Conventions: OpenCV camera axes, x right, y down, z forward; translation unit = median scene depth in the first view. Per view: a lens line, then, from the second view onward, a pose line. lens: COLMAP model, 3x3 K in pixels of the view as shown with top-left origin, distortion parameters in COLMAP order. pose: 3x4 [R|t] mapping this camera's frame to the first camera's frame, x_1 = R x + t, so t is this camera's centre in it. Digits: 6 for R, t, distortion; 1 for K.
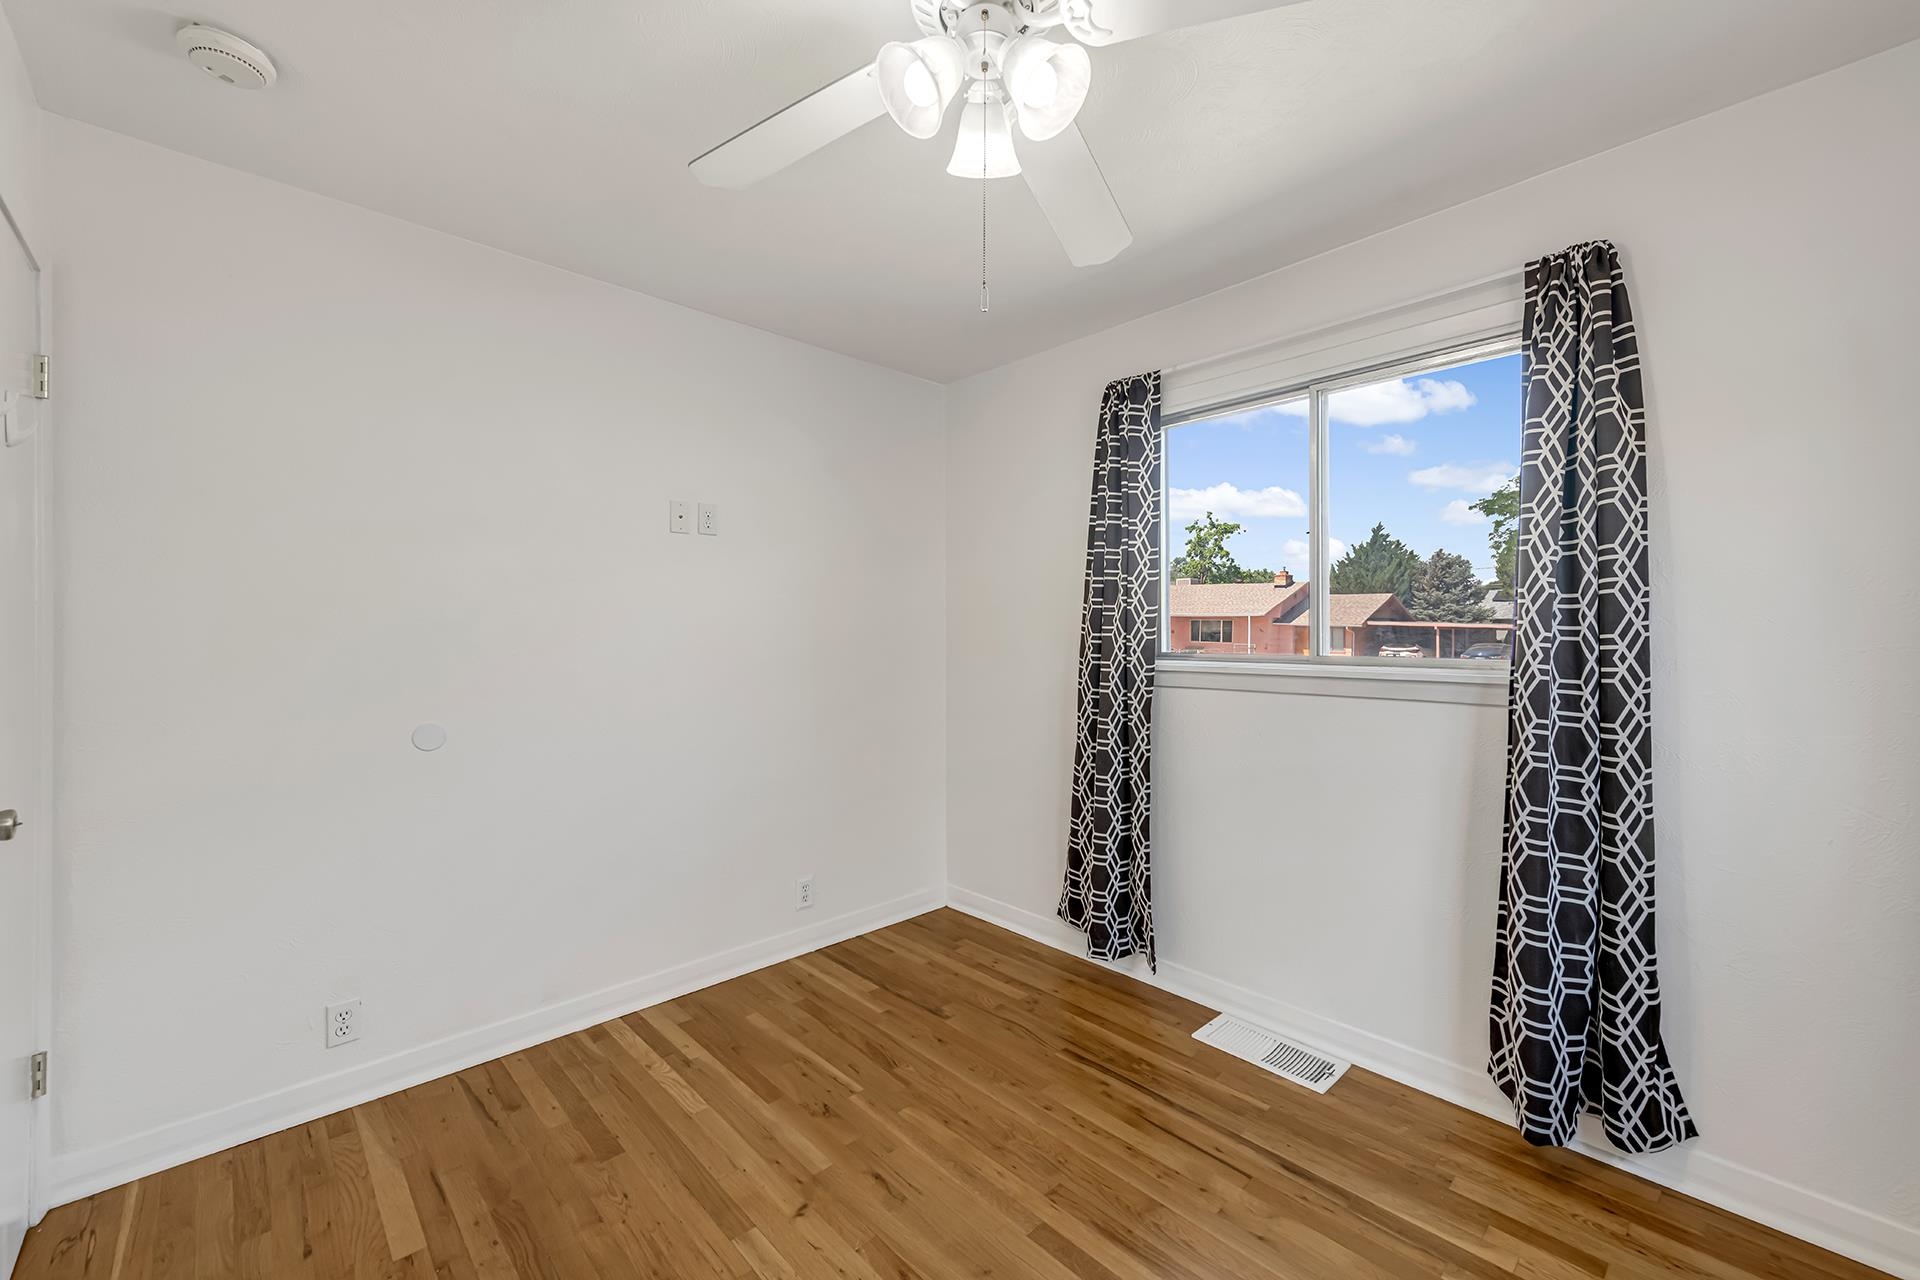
lens RADIAL K [[763.7, 0, 976.4], [0, 763.7, 625.5], [0, 0, 1]] dist [0.010275, -0.002218]
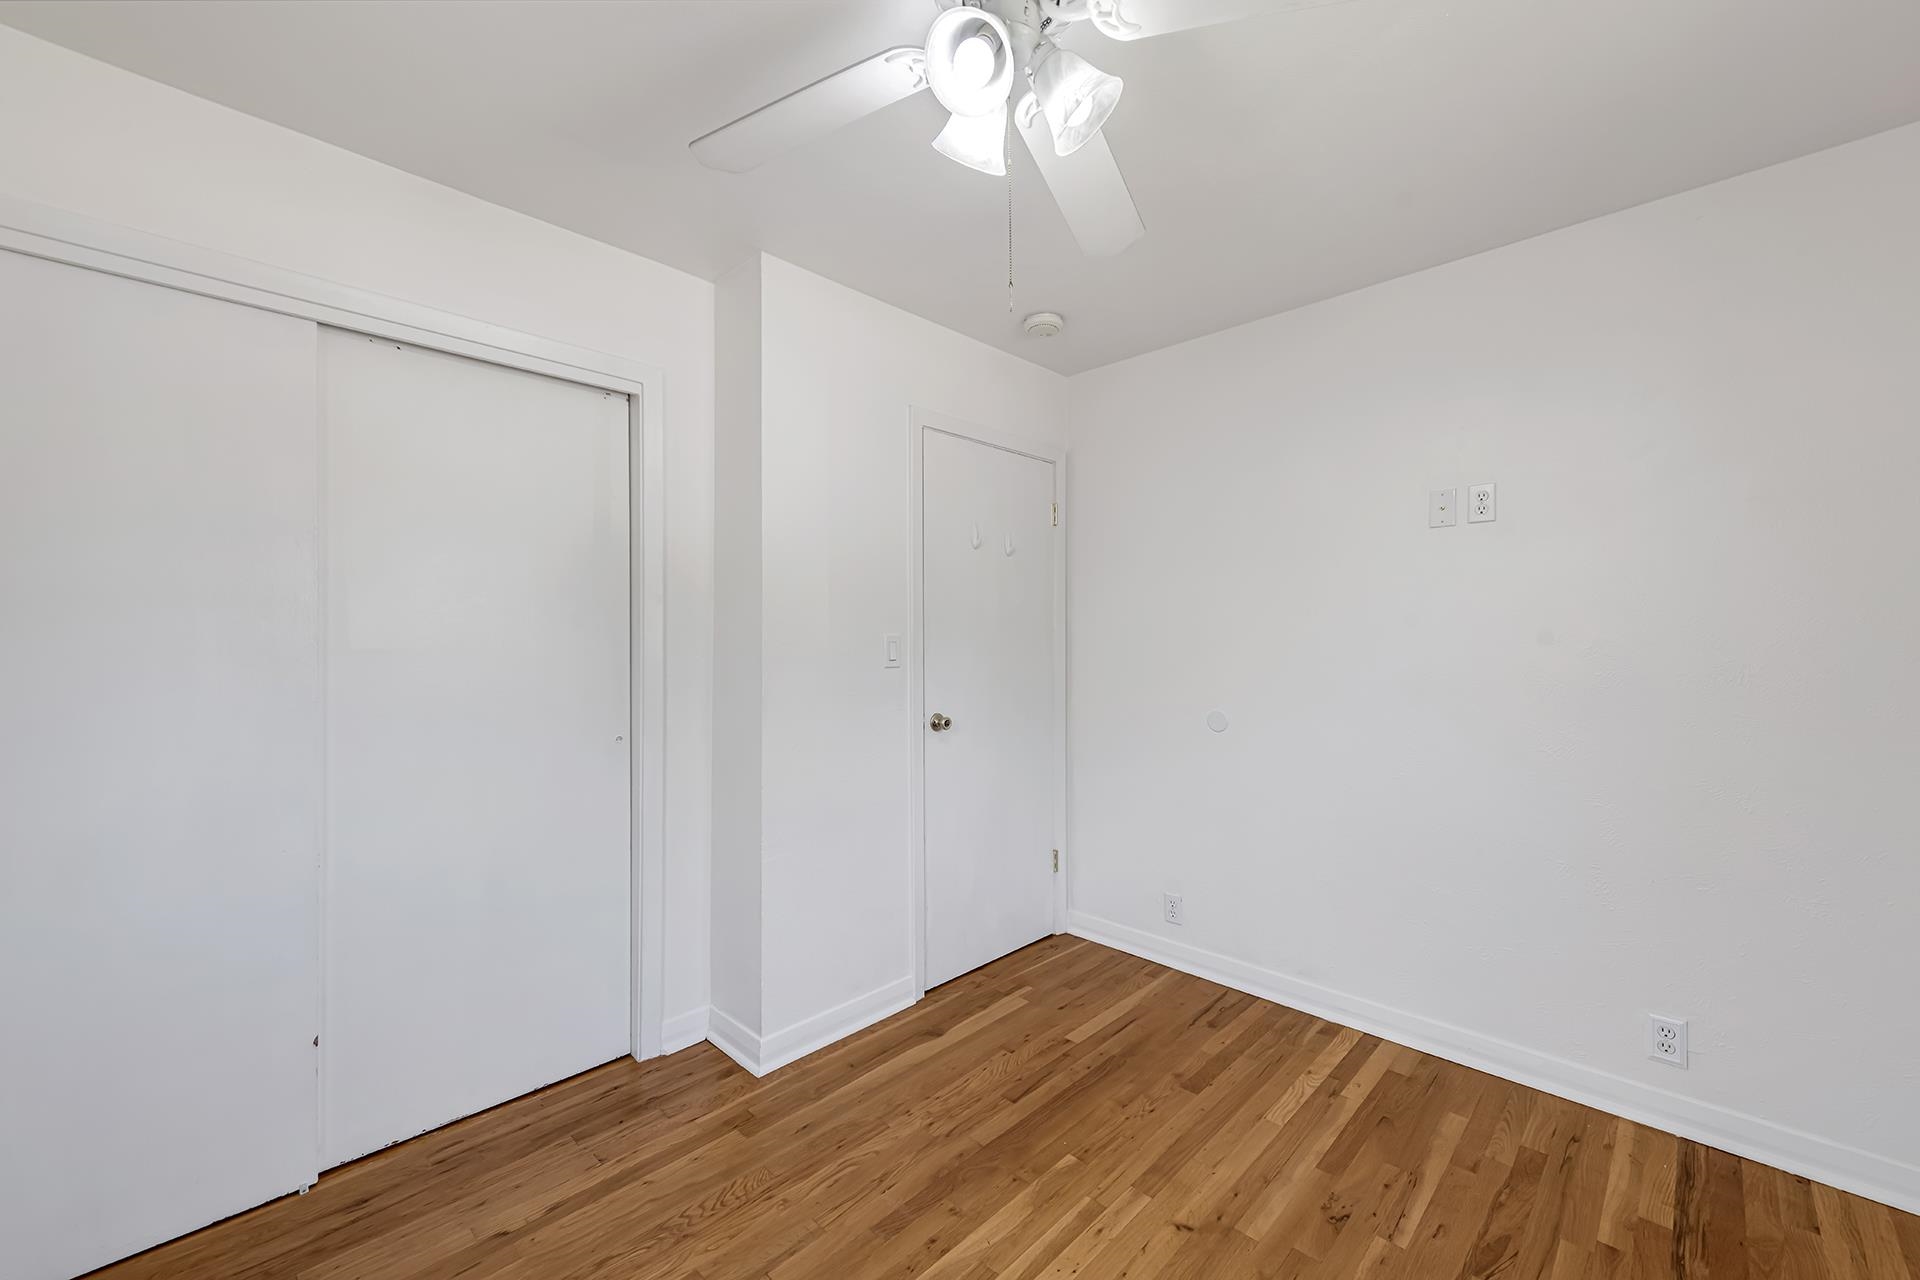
lens RADIAL K [[763.7, 0, 969.5], [0, 763.7, 631.7], [0, 0, 1]] dist [0.010275, -0.002218]
pose [[0.034808, -0.009772, -0.999346, 1.105978], [0.010446, 0.999901, -0.009414, 0.001902], [0.999339, -0.010111, 0.034907, 1.017789]]
